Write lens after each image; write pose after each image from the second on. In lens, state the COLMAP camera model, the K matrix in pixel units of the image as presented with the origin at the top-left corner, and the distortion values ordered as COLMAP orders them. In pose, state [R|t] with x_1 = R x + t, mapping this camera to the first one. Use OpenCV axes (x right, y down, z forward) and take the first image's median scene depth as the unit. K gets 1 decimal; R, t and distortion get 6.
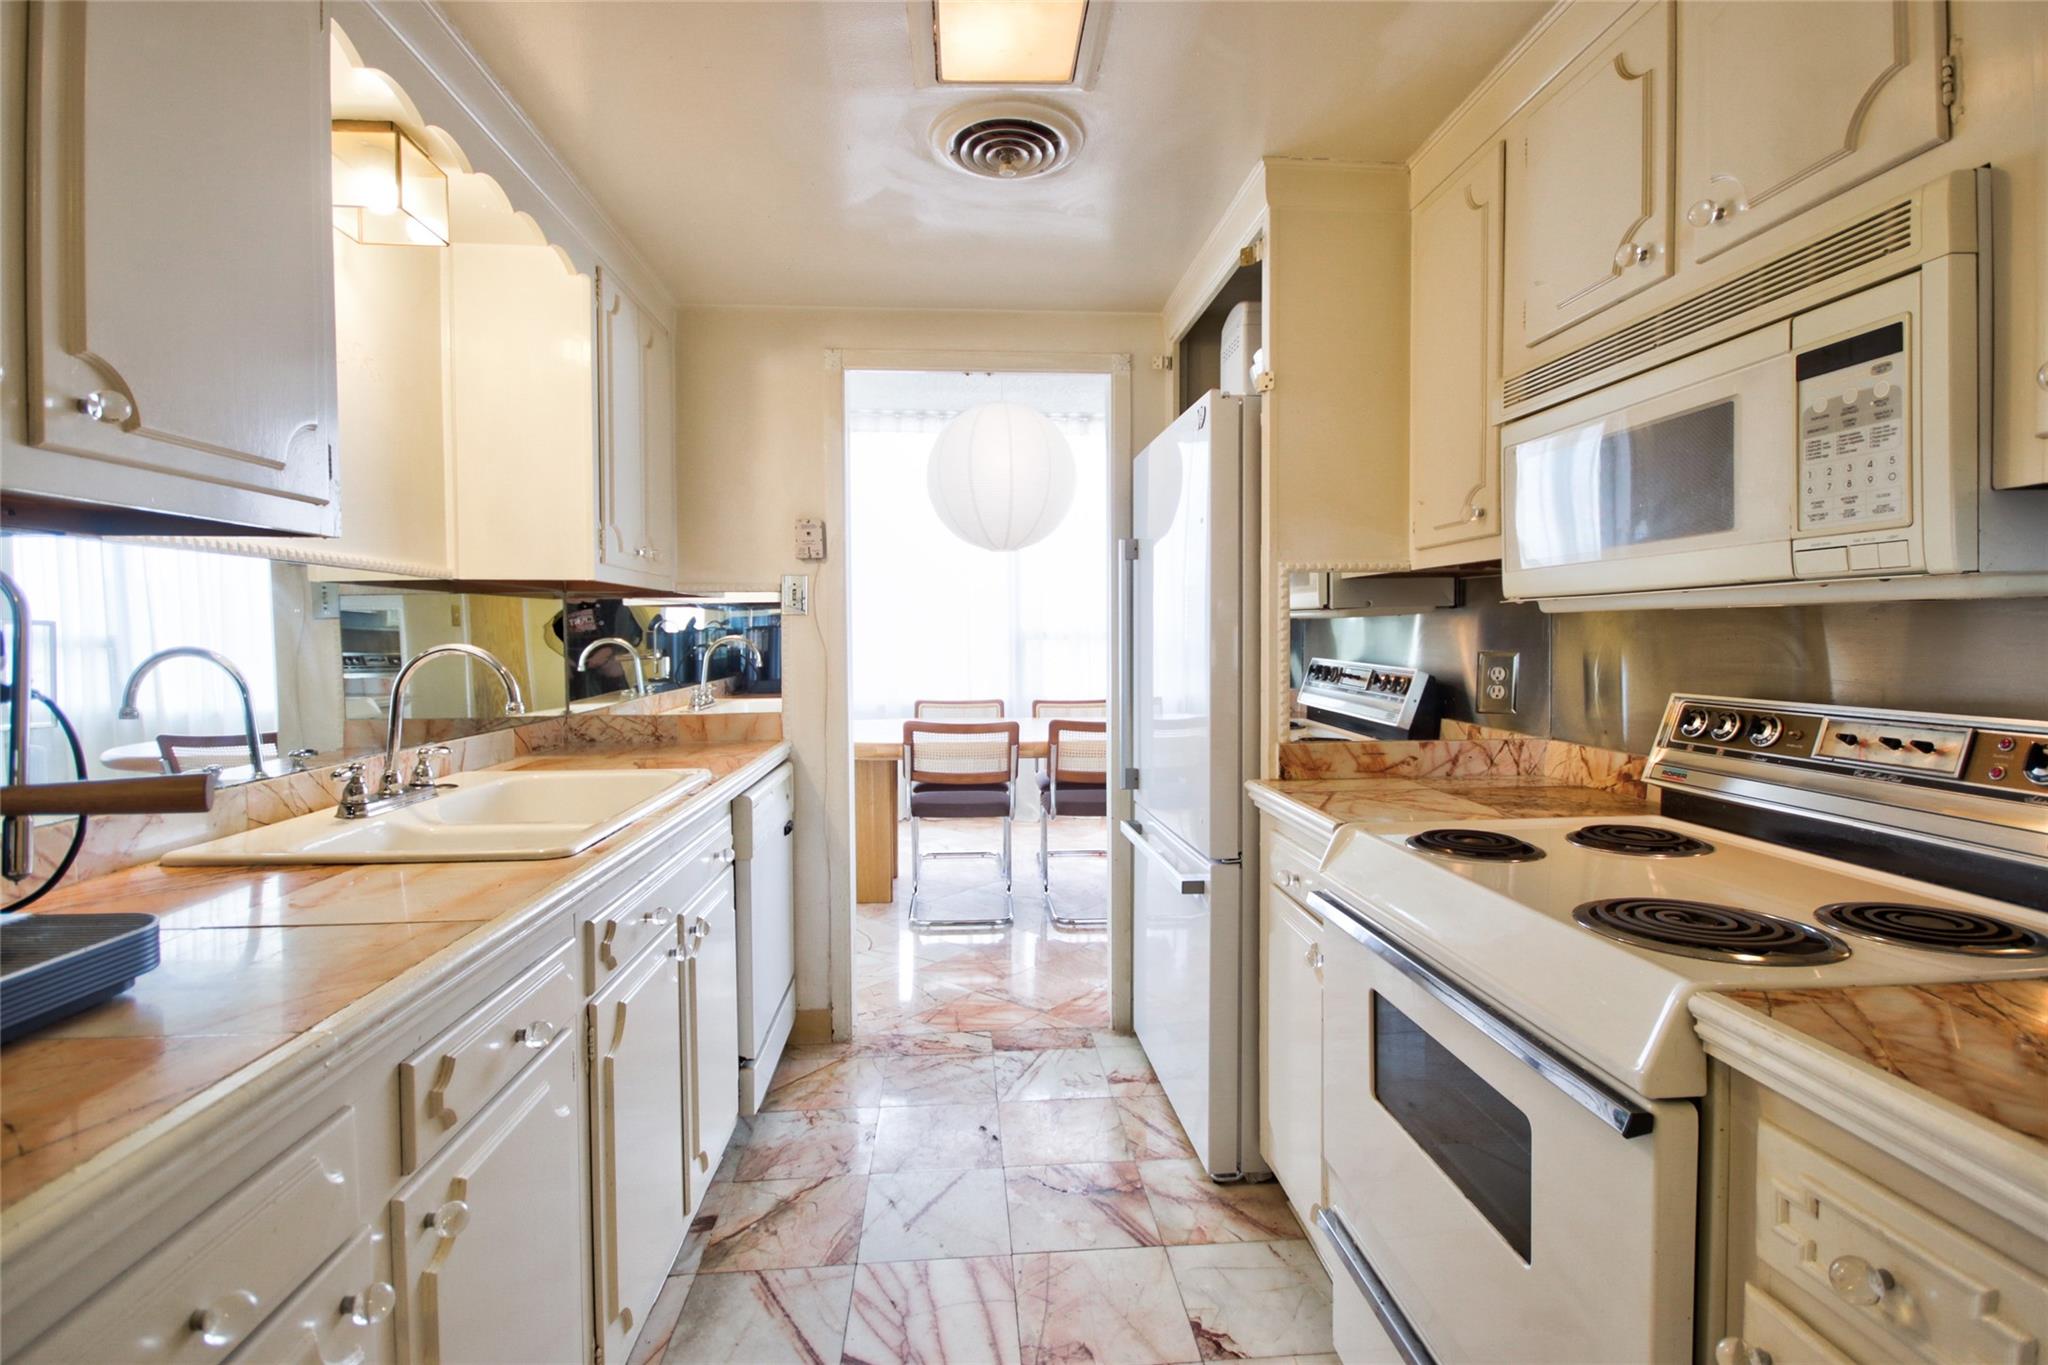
lens RADIAL K [[947.1, 0, 1024.0], [0, 947.1, 682.5], [0, 0, 1]] dist [0.001570, 0.000004]
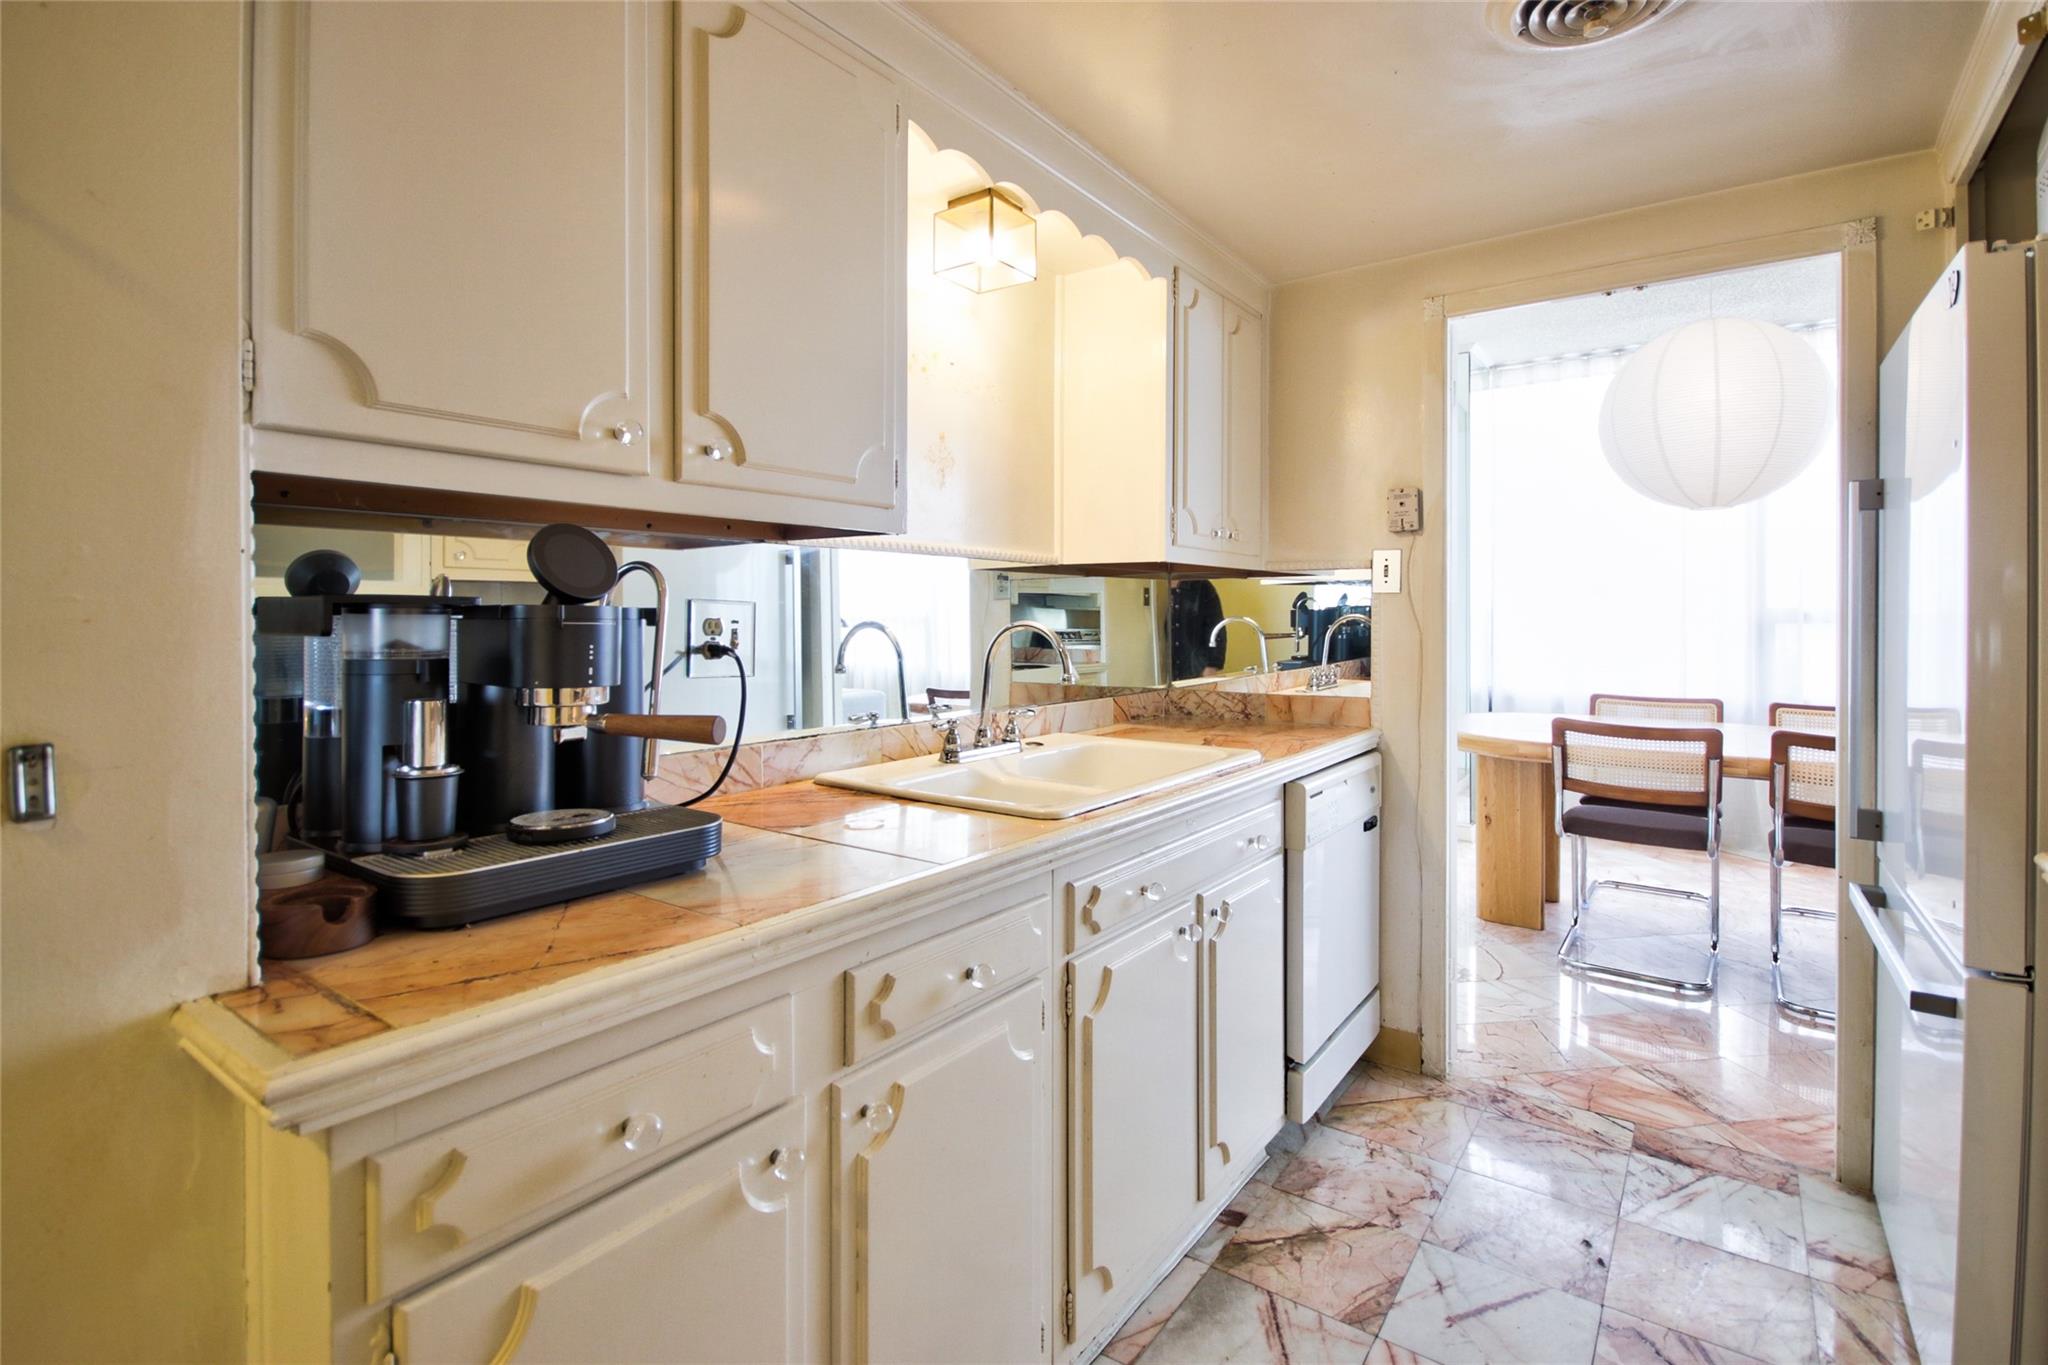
lens RADIAL K [[951.8, 0, 1026.5], [0, 951.8, 633.2], [0, 0, 1]] dist [0.003229, -0.007237]
pose [[0.760727, 0.016673, -0.648858, 0.094954], [-0.036584, 0.999182, -0.017216, -0.003605], [0.648040, 0.036834, 0.760715, 0.073018]]
